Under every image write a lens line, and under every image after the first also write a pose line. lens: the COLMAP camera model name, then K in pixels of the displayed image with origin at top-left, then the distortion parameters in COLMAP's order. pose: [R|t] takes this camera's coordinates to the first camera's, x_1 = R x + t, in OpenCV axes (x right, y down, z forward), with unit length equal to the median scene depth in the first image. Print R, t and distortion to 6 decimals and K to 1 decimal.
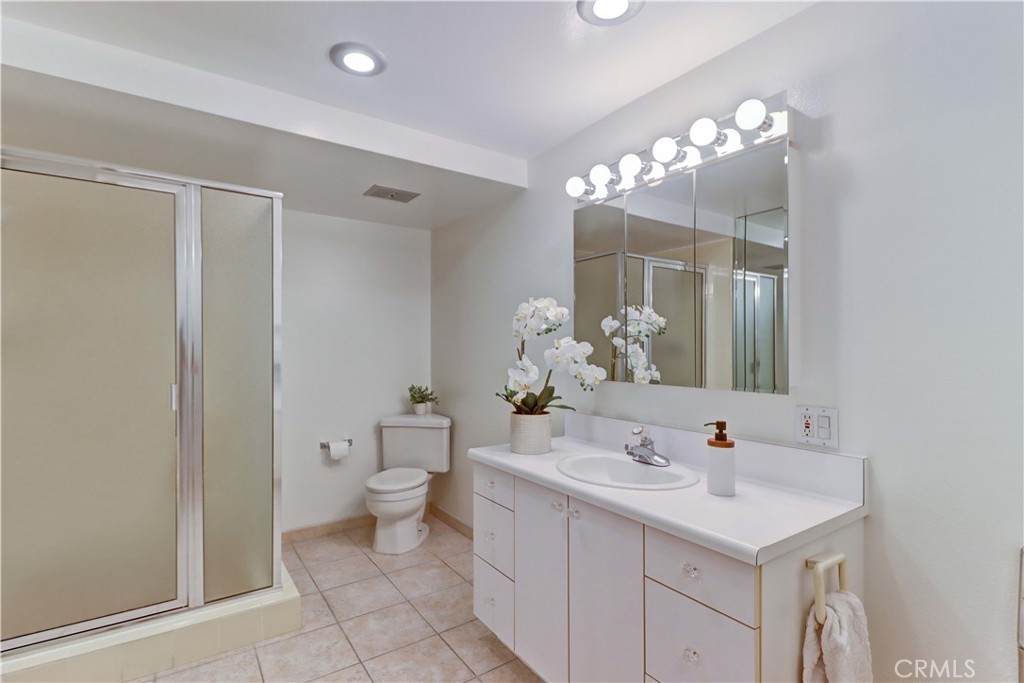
lens RADIAL K [[472.6, 0, 513.6], [0, 472.6, 333.8], [0, 0, 1]] dist [0.015400, -0.013337]
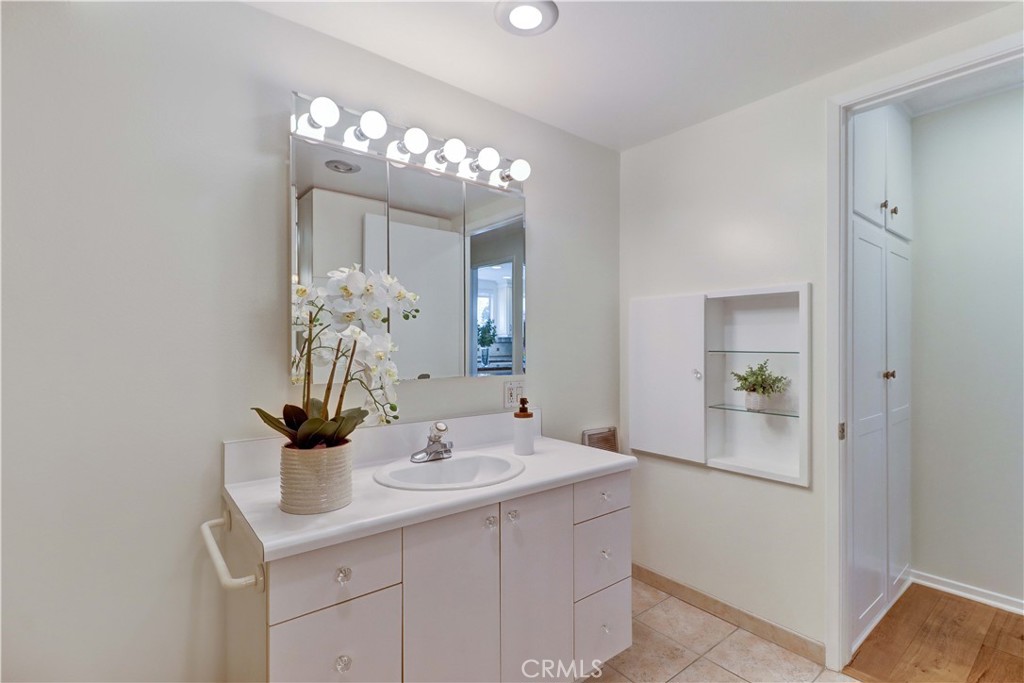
lens RADIAL K [[472.6, 0, 513.6], [0, 472.6, 333.8], [0, 0, 1]] dist [0.015400, -0.013337]
pose [[-0.073561, 0.014433, 0.997186, -0.610766], [-0.028421, 0.999459, -0.016563, 0.018301], [-0.996886, -0.029559, -0.073111, 0.777139]]
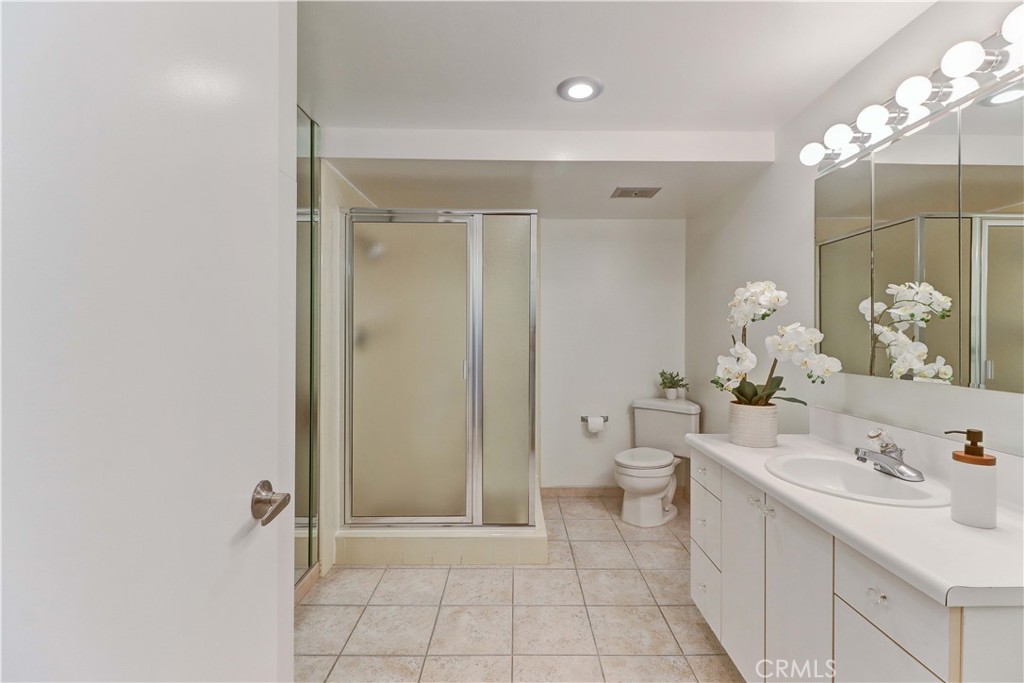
lens RADIAL K [[458.5, 0, 524.9], [0, 458.5, 315.3], [0, 0, 1]] dist [0.012000, -0.012351]
pose [[0.831910, -0.020948, -0.554515, 0.169737], [0.013750, 0.999759, -0.017140, 0.000229], [0.554740, 0.006634, 0.831997, -0.018903]]
